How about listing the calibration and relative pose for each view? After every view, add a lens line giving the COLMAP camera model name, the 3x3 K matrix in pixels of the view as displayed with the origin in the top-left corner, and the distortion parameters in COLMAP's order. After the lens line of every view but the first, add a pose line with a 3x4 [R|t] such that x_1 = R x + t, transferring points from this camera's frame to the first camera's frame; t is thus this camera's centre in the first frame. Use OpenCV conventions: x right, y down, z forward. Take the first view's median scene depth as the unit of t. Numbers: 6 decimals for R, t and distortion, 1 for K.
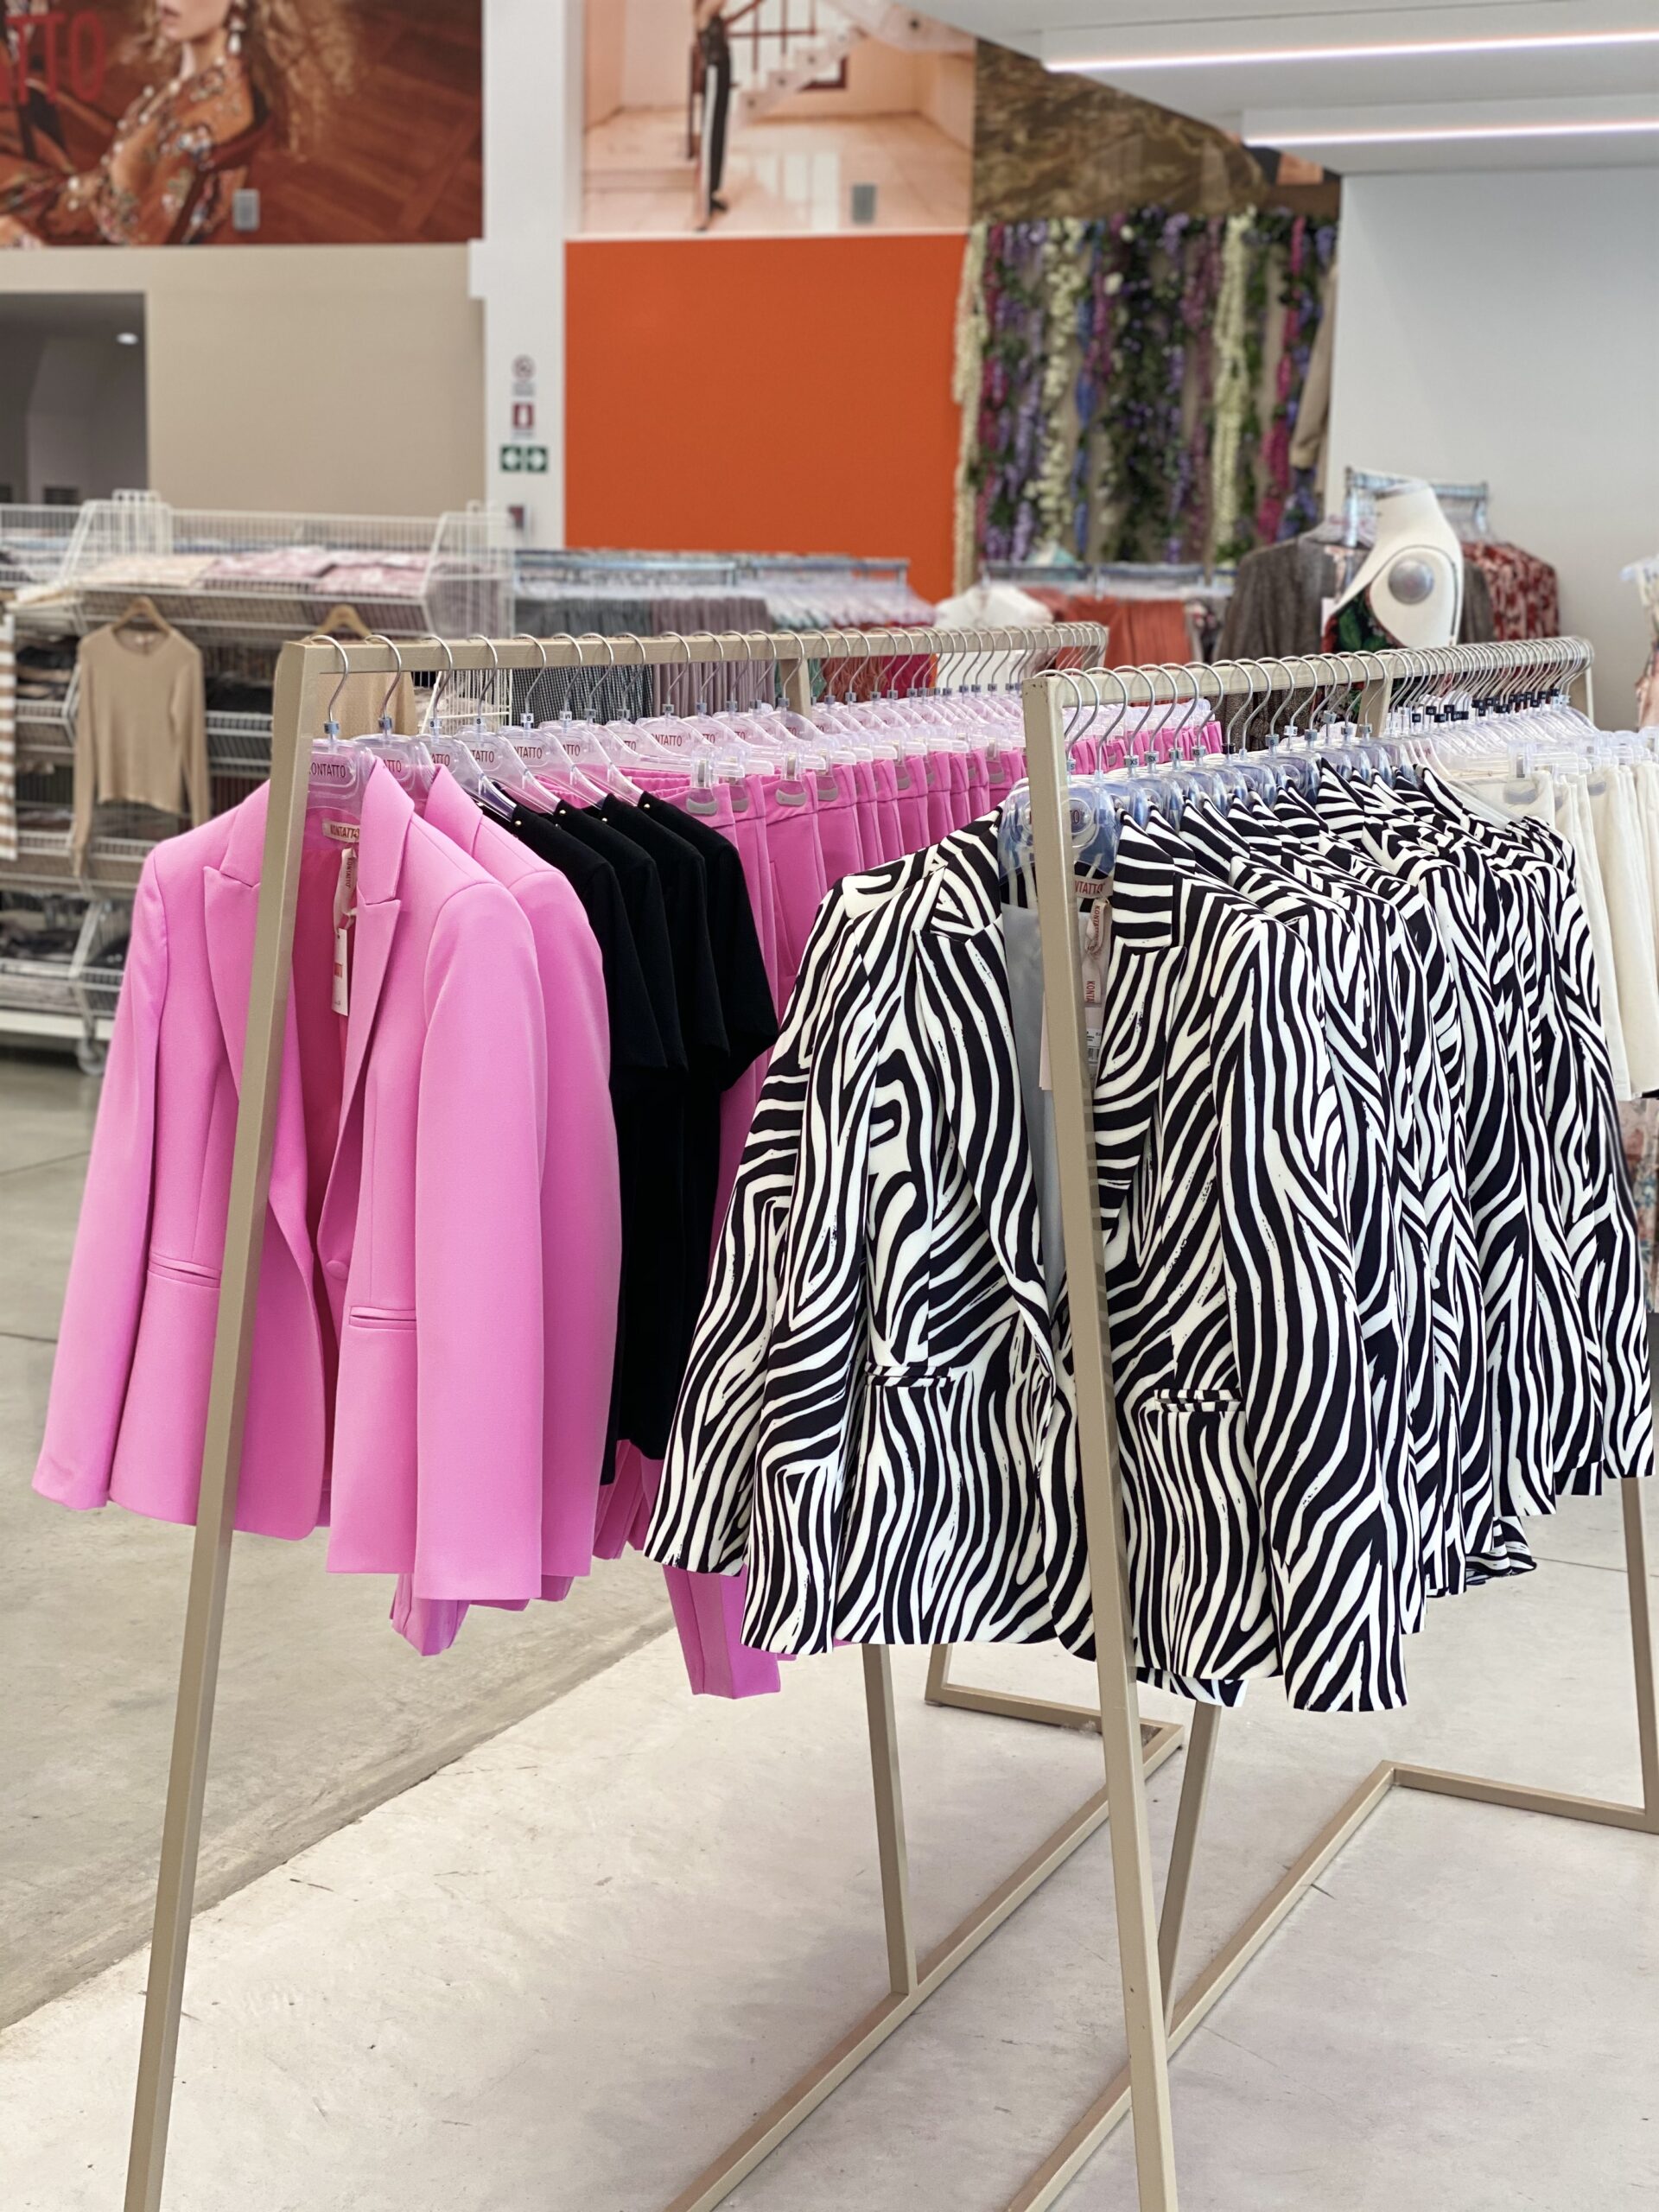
lens RADIAL K [[3434.6, 0, 821.1], [0, 3434.6, 1101.5], [0, 0, 1]] dist [0.152797, 0.000000]
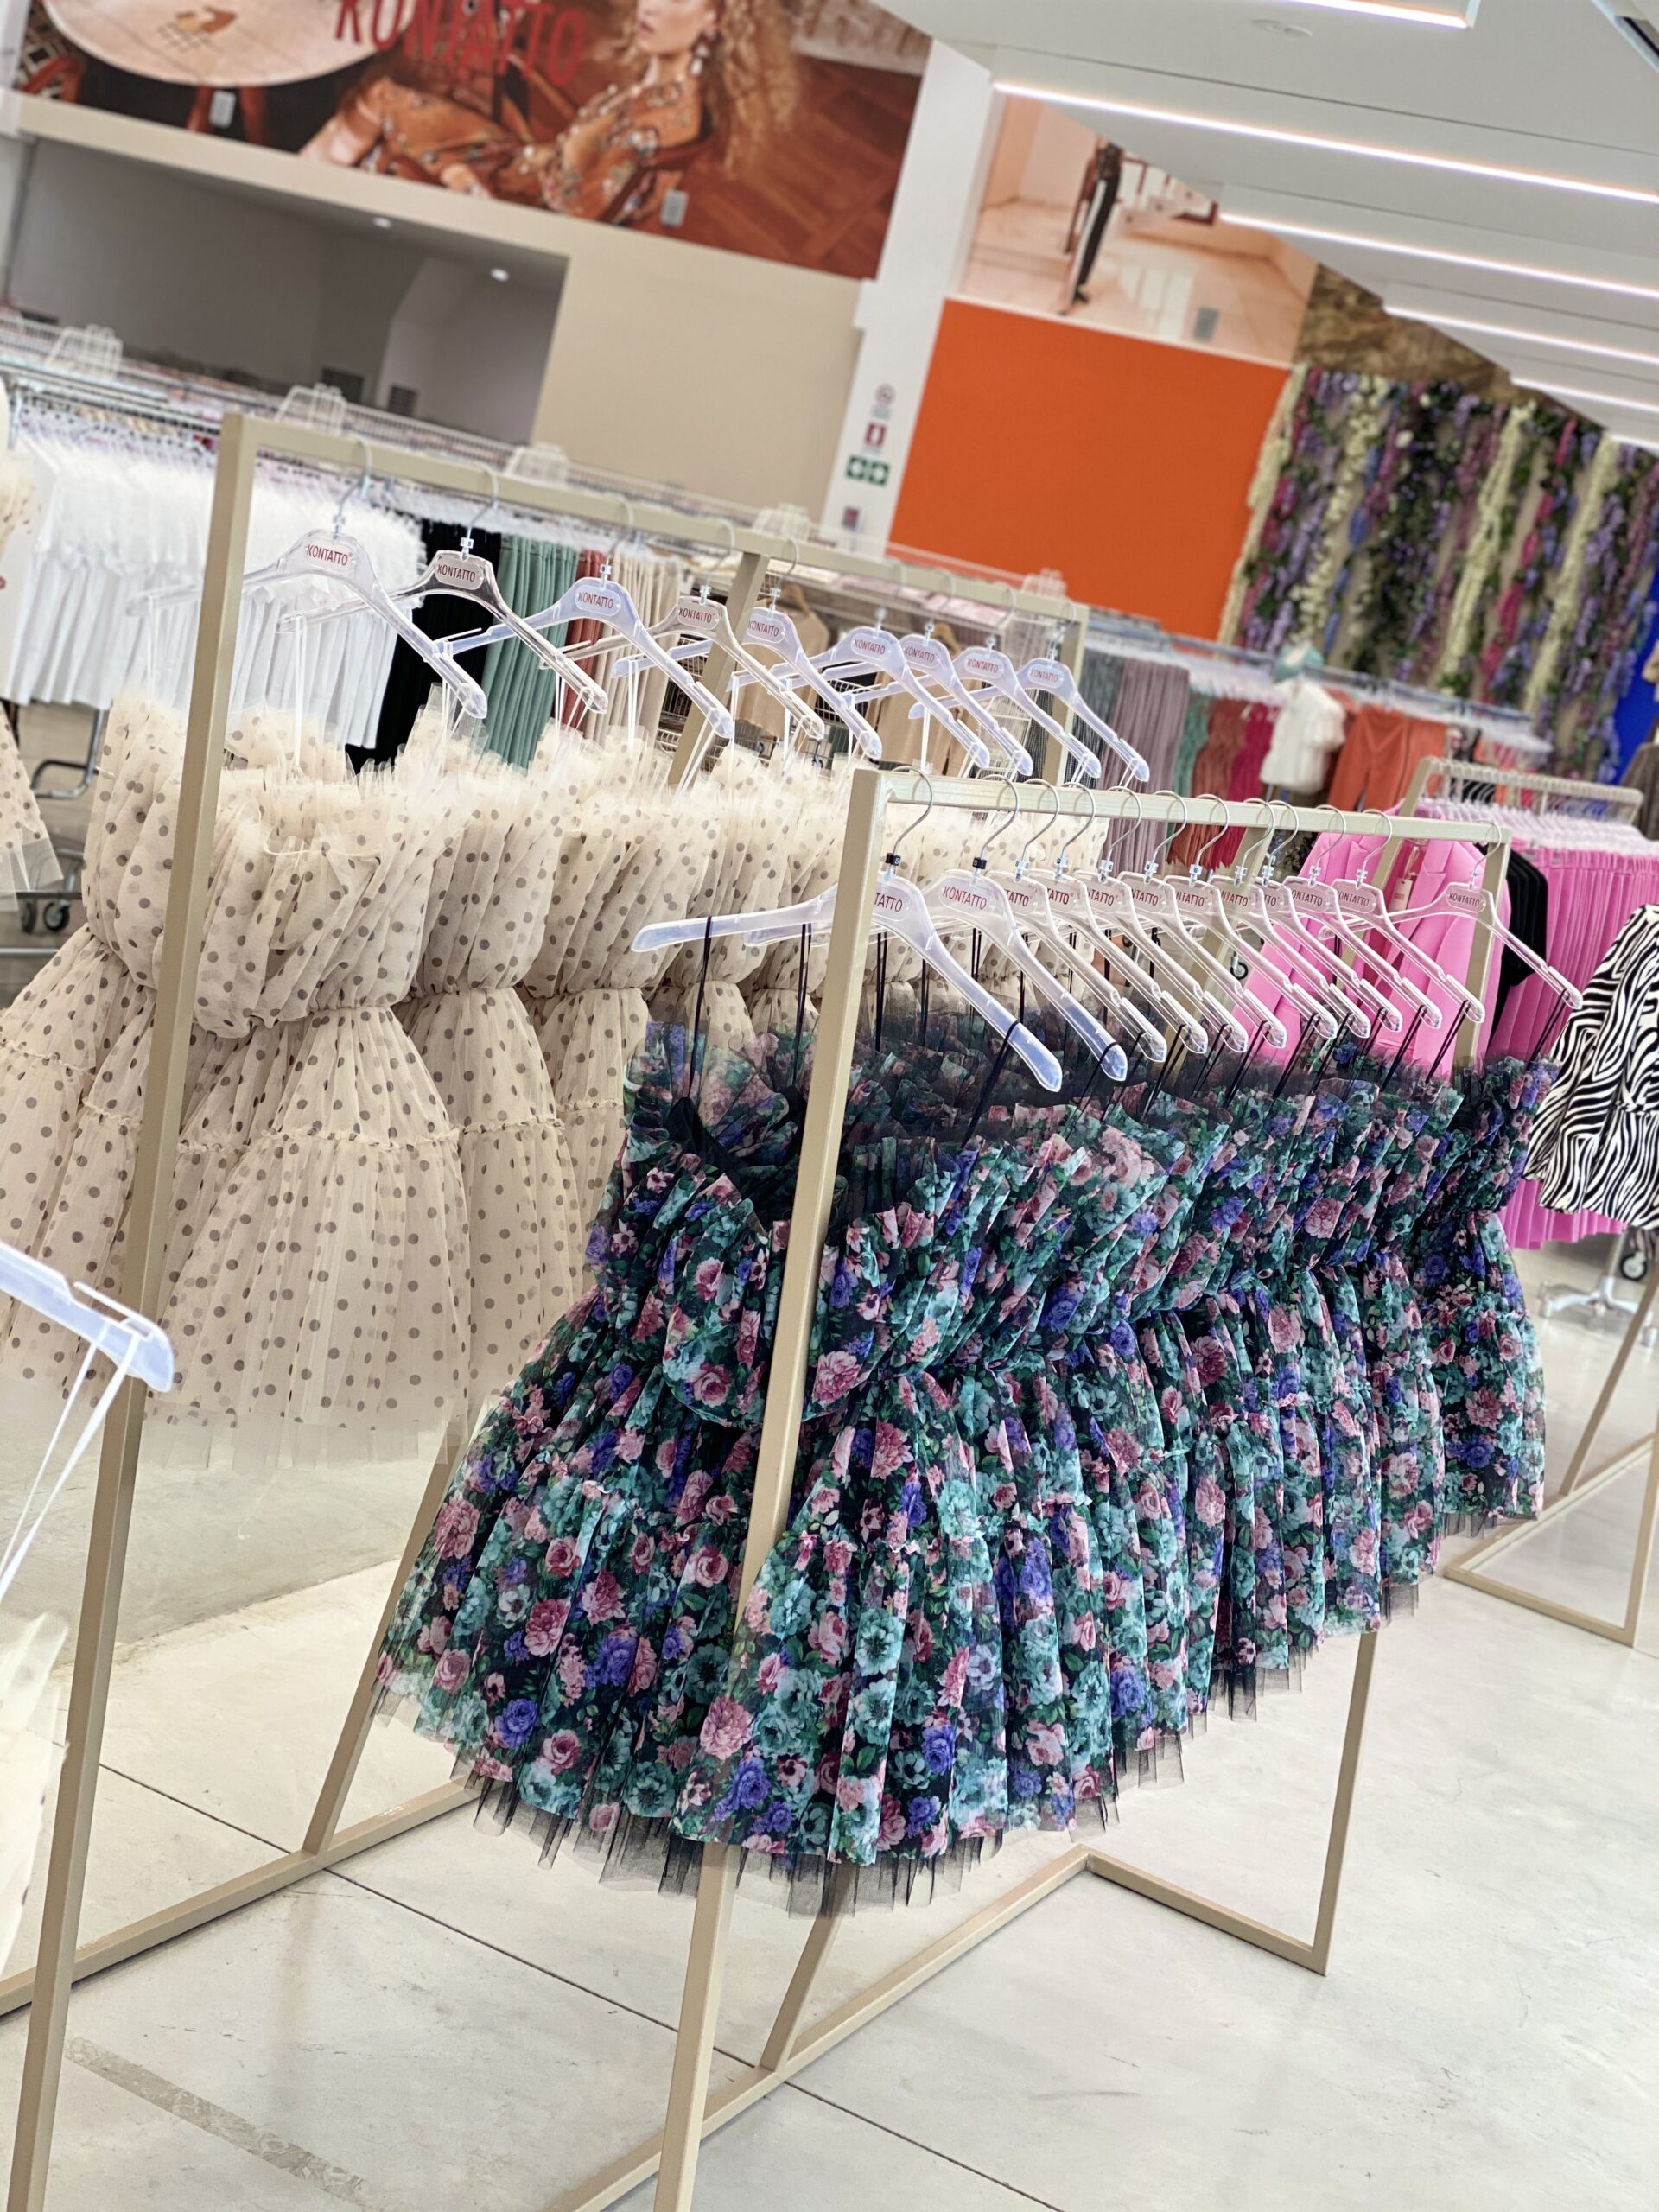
lens RADIAL K [[3434.6, 0, 831.2], [0, 3434.6, 1117.8], [0, 0, 1]] dist [0.152797, 0.000000]
pose [[0.976667, 0.214379, 0.012757, -0.070359], [-0.214482, 0.976700, 0.007330, 0.023721], [-0.010889, -0.009895, 0.999892, -0.182207]]
